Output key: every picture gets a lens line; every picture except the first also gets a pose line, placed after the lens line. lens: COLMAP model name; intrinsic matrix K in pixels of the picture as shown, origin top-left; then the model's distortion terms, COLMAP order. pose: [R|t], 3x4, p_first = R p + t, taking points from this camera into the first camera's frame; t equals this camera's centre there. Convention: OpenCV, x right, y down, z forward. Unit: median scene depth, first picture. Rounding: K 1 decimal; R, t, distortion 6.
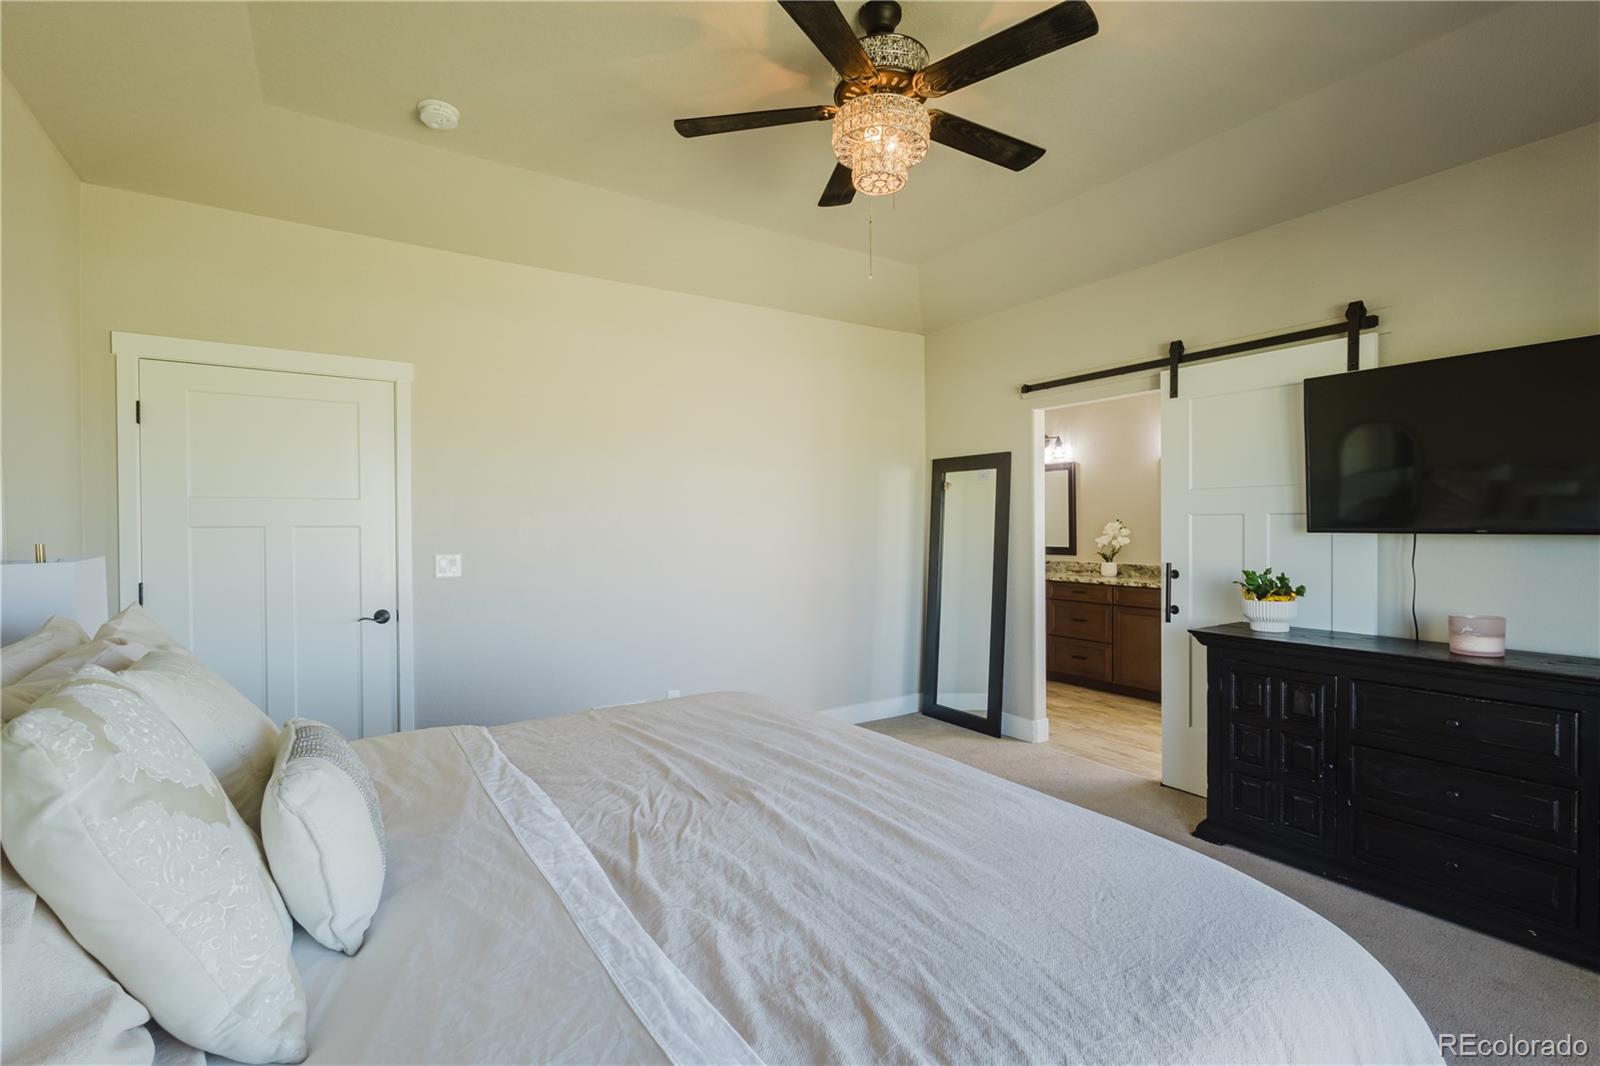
lens RADIAL K [[734.5, 0, 798.2], [0, 734.5, 532.0], [0, 0, 1]] dist [0.001709, 0.001460]
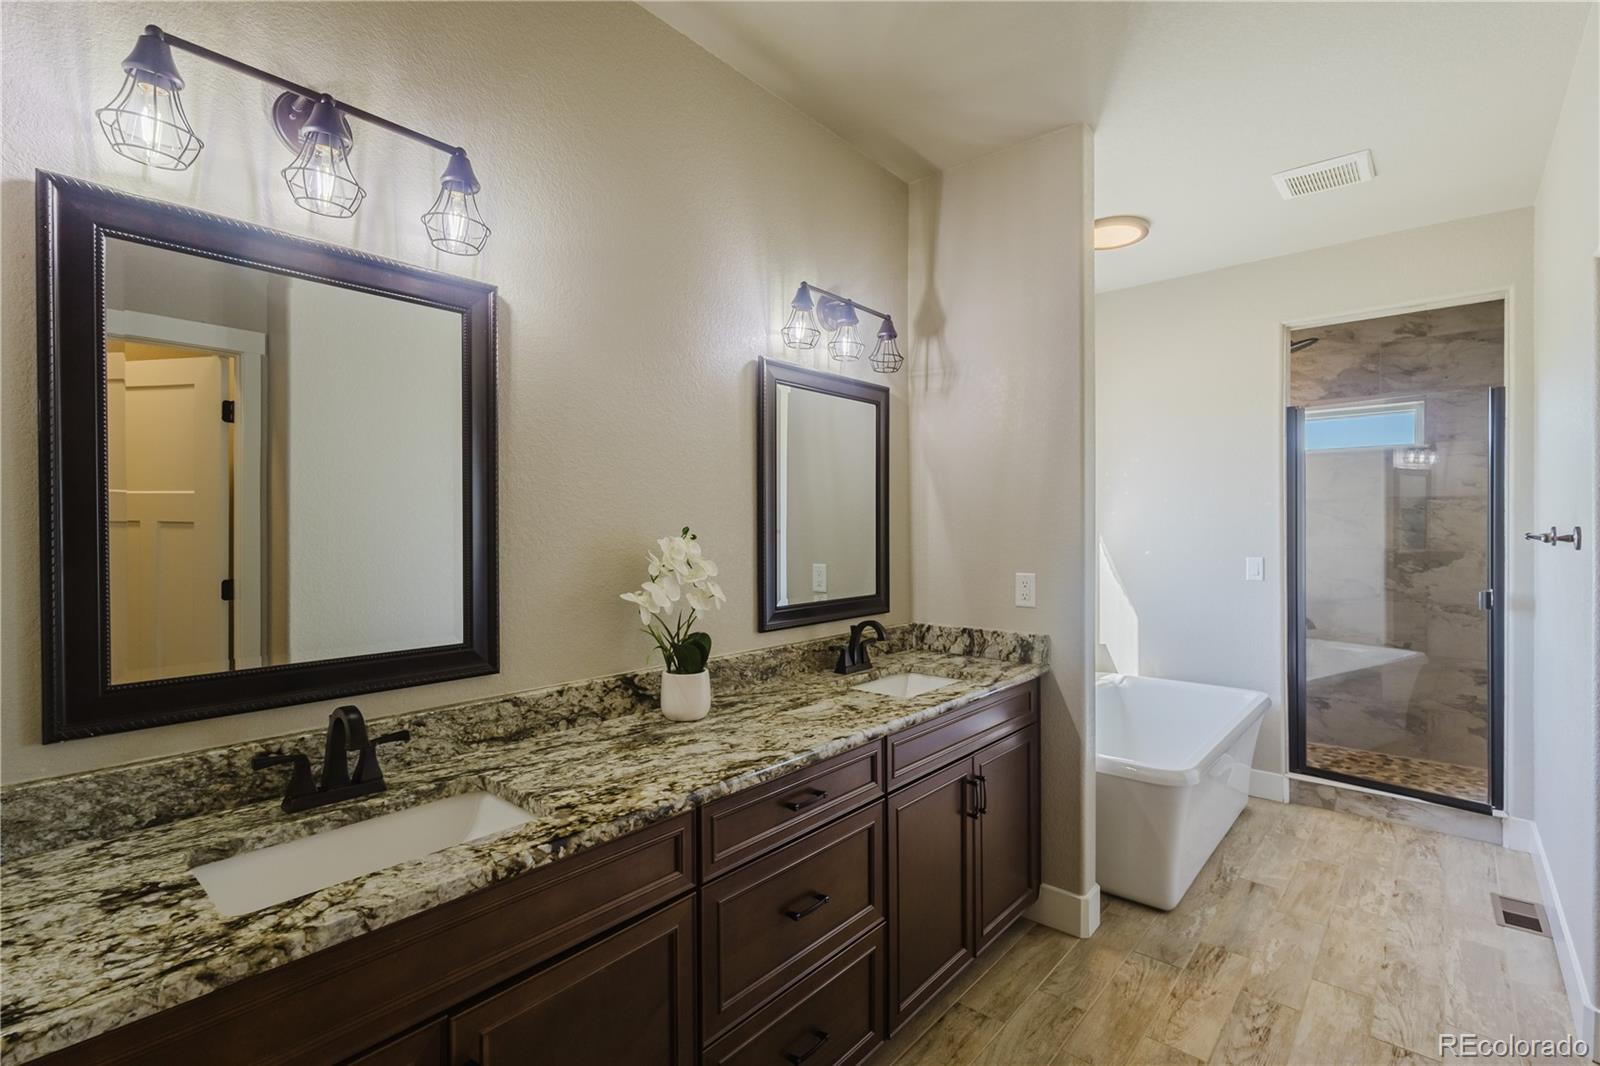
lens RADIAL K [[734.5, 0, 785.8], [0, 734.5, 529.0], [0, 0, 1]] dist [0.001709, 0.001460]
pose [[-0.251743, 0.000581, 0.967794, 0.122180], [0.010624, 0.999941, 0.002163, -0.017032], [-0.967736, 0.010826, -0.251734, 1.033468]]
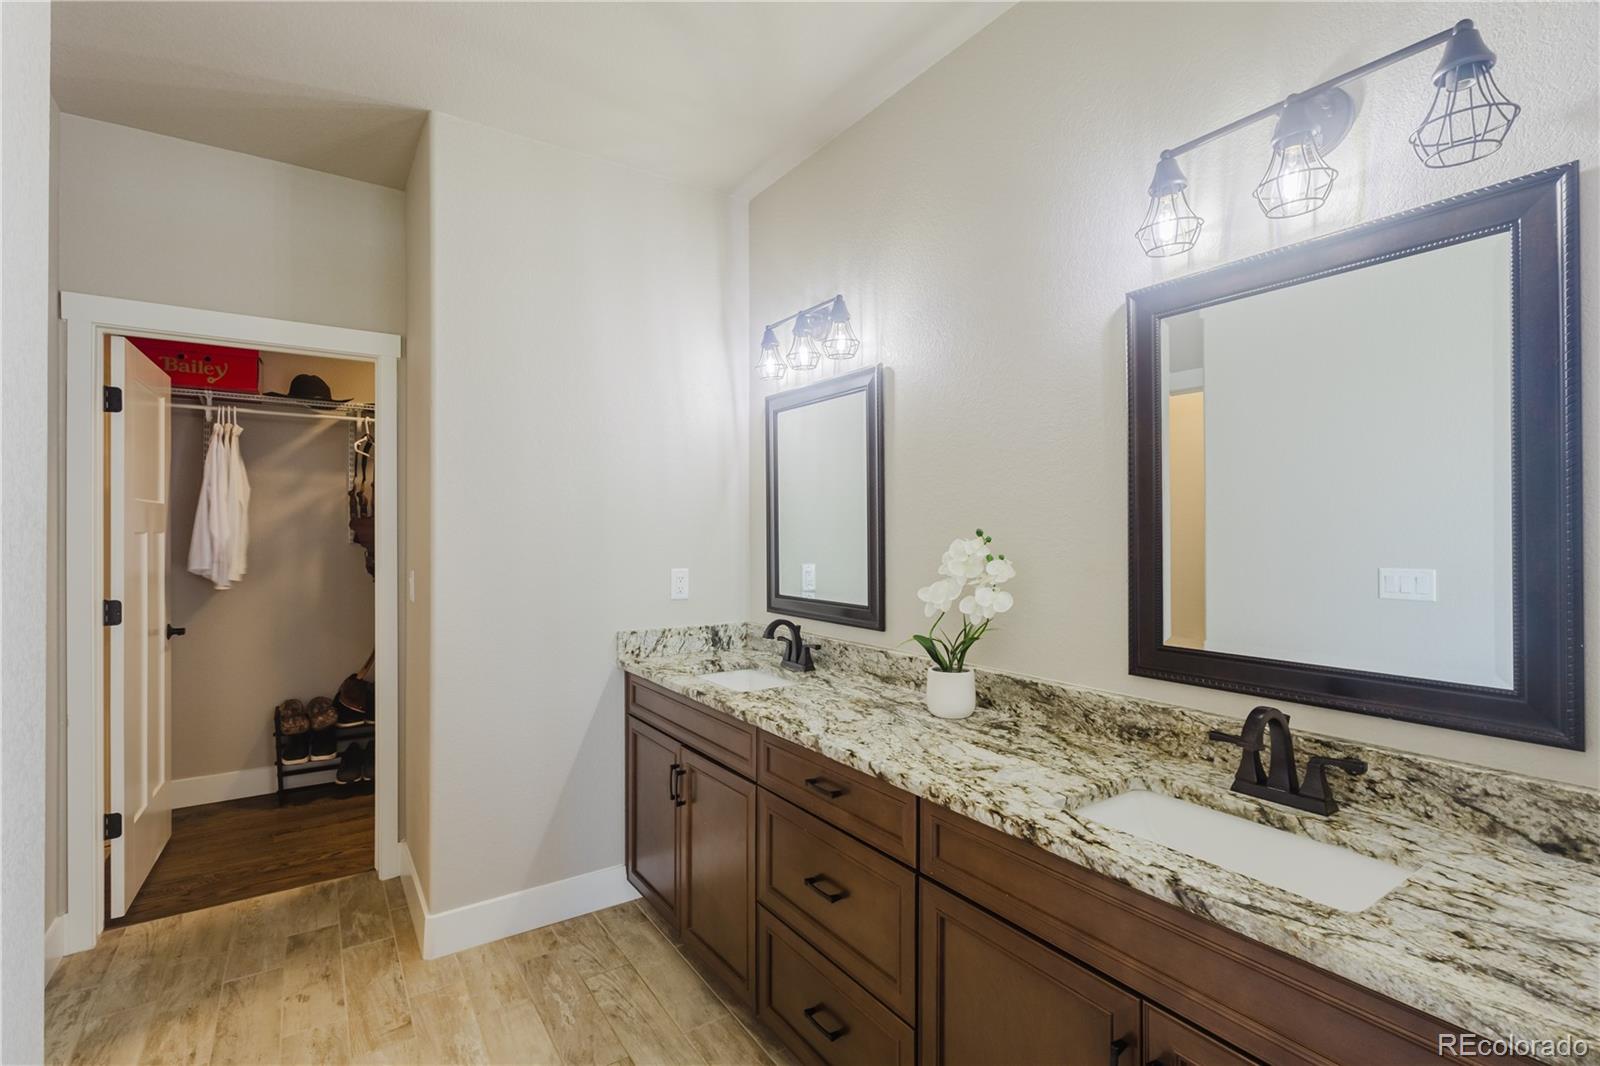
lens RADIAL K [[734.5, 0, 787.1], [0, 734.5, 529.4], [0, 0, 1]] dist [0.001709, 0.001460]
pose [[0.999989, -0.000031, -0.004781, 0.355848], [-0.000028, 0.999924, -0.012300, -0.013622], [0.004781, 0.012300, 0.999913, 0.691119]]
